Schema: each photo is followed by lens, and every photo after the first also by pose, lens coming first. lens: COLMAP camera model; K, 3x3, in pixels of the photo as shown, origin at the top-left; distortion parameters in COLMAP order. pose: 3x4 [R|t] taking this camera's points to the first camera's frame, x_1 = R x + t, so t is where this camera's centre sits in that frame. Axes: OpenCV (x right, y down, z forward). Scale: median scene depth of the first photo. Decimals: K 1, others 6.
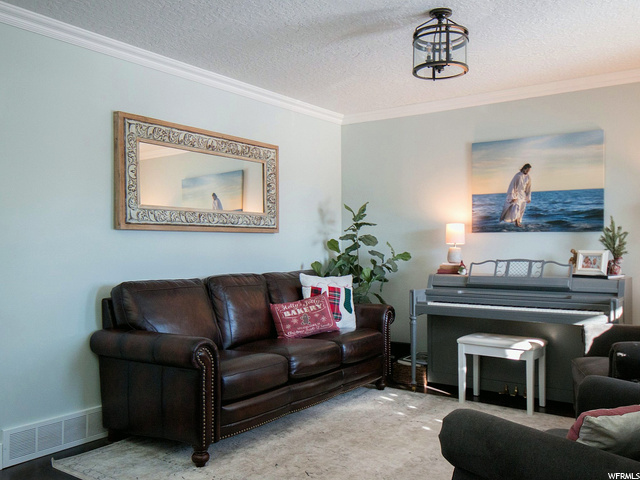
lens RADIAL K [[583.6, 0, 320.2], [0, 583.6, 241.8], [0, 0, 1]] dist [0.041080, 0.000000]
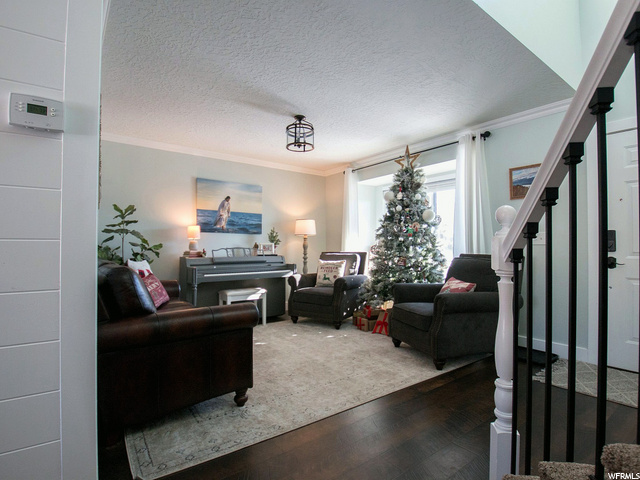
lens RADIAL K [[331.8, 0, 320.0], [0, 331.8, 242.2], [0, 0, 1]] dist [-0.001123, -0.000300]
pose [[0.313413, 0.016440, 0.949475, -0.548957], [-0.010111, 0.999851, -0.013975, 0.023815], [-0.949563, -0.005221, 0.313532, 0.402091]]
